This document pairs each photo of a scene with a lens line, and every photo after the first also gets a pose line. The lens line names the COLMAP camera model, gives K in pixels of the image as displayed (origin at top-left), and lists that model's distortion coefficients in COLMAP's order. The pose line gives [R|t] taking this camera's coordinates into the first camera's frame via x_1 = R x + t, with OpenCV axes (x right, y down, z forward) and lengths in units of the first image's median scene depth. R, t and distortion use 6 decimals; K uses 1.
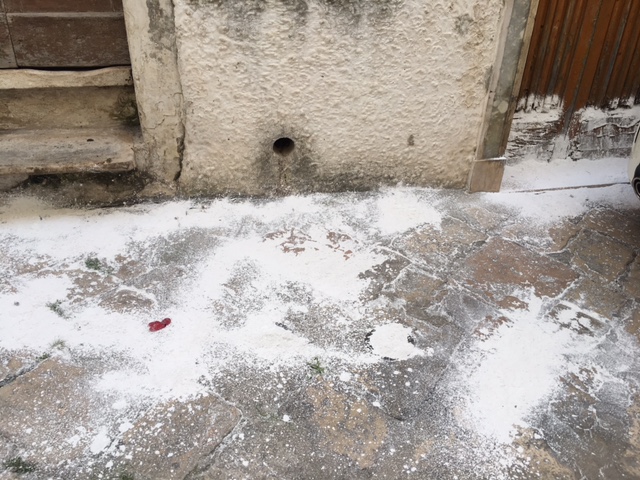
lens RADIAL K [[551.6, 0, 320.0], [0, 551.6, 240.0], [0, 0, 1]] dist [0.087600, -0.127200]
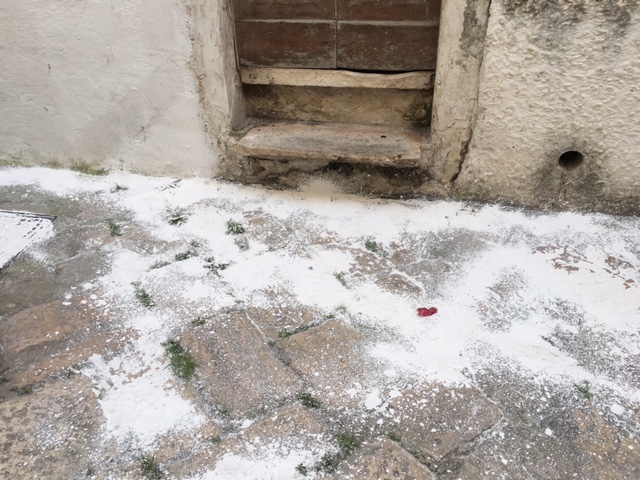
lens RADIAL K [[551.6, 0, 320.0], [0, 551.6, 240.0], [0, 0, 1]] dist [0.087600, -0.127200]
pose [[0.909022, 0.165449, -0.382498, -0.077492], [-0.170425, 0.985145, 0.021100, 0.024545], [0.380307, 0.046007, 0.923715, -0.063149]]
